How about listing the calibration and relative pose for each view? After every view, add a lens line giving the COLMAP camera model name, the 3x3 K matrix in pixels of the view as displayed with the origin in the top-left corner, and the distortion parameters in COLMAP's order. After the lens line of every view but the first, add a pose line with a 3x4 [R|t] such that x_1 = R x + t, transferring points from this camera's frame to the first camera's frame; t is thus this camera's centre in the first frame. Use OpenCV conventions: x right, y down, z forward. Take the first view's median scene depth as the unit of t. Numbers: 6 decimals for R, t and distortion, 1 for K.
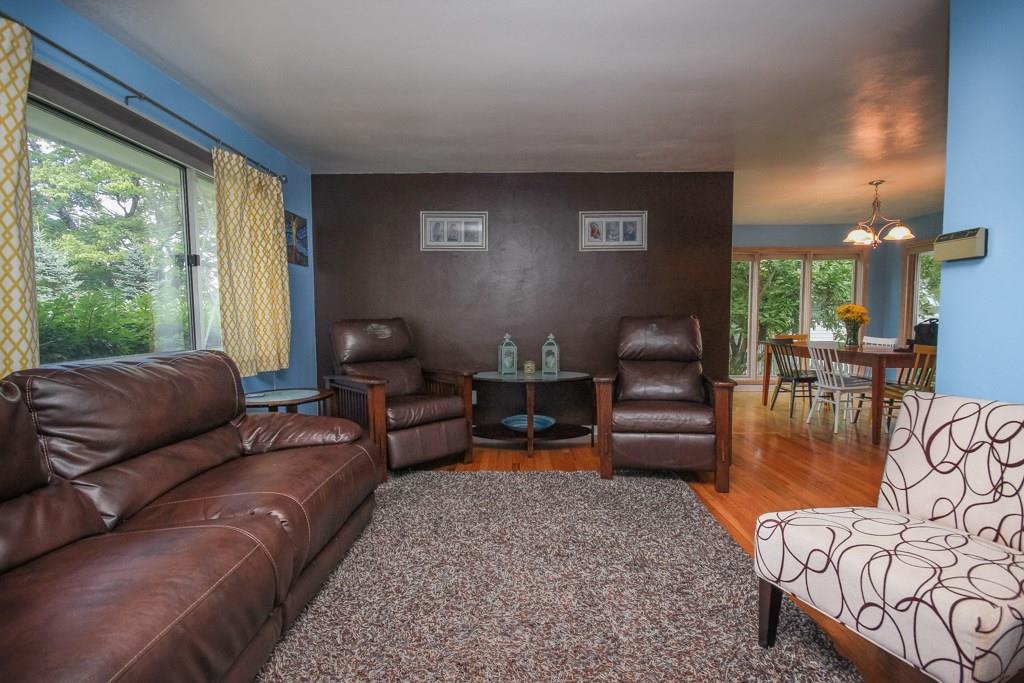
lens RADIAL K [[480.4, 0, 501.5], [0, 480.4, 346.6], [0, 0, 1]] dist [-0.003342, -0.001770]
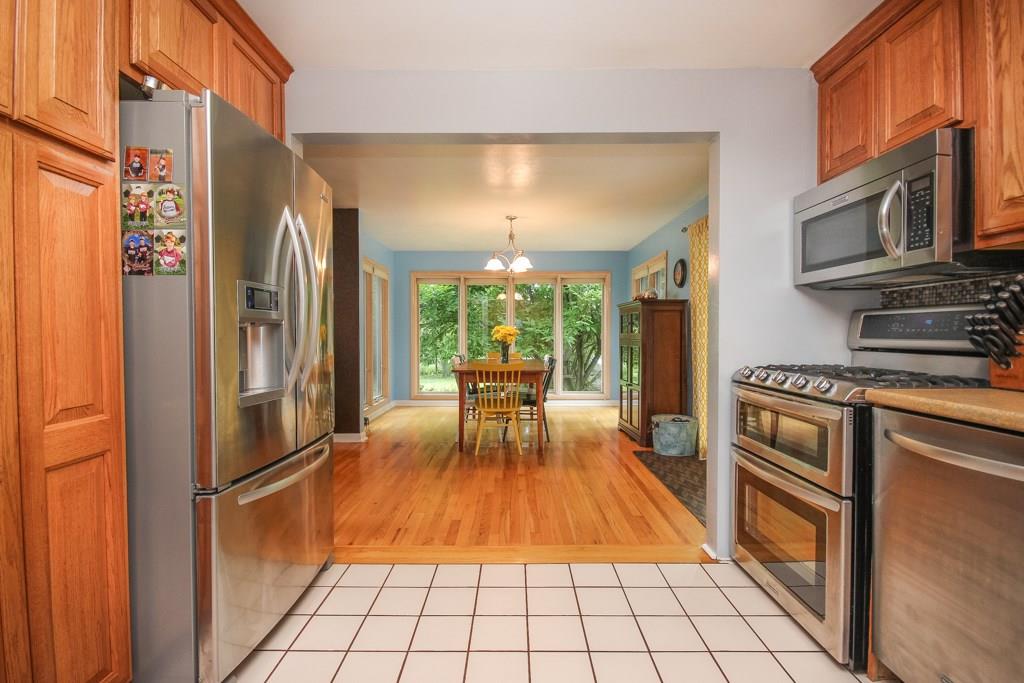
lens RADIAL K [[480.4, 0, 501.9], [0, 480.4, 339.1], [0, 0, 1]] dist [-0.003342, -0.001770]
pose [[0.999985, 0.000818, 0.005359, 0.646685], [-0.000540, 0.998664, -0.051676, -0.002479], [-0.005395, 0.051672, 0.998650, -0.089036]]
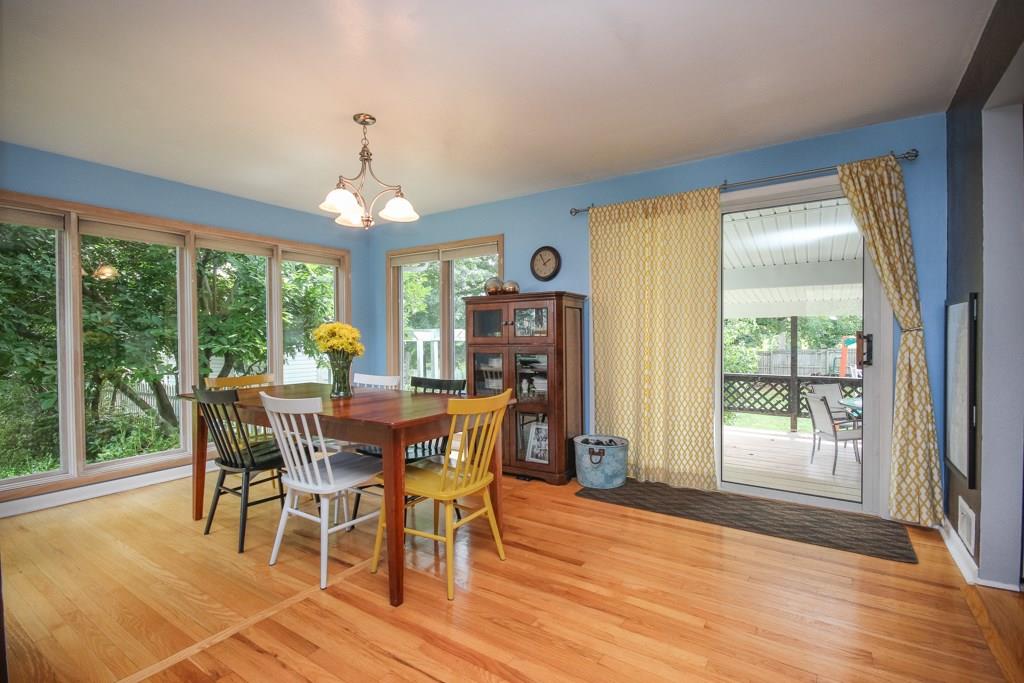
lens RADIAL K [[480.4, 0, 512.1], [0, 480.4, 339.7], [0, 0, 1]] dist [-0.003342, -0.001770]
pose [[0.548927, -0.006391, 0.835846, 0.327436], [0.059822, 0.997707, -0.031658, -0.033484], [-0.833727, 0.067379, 0.548050, 0.458558]]
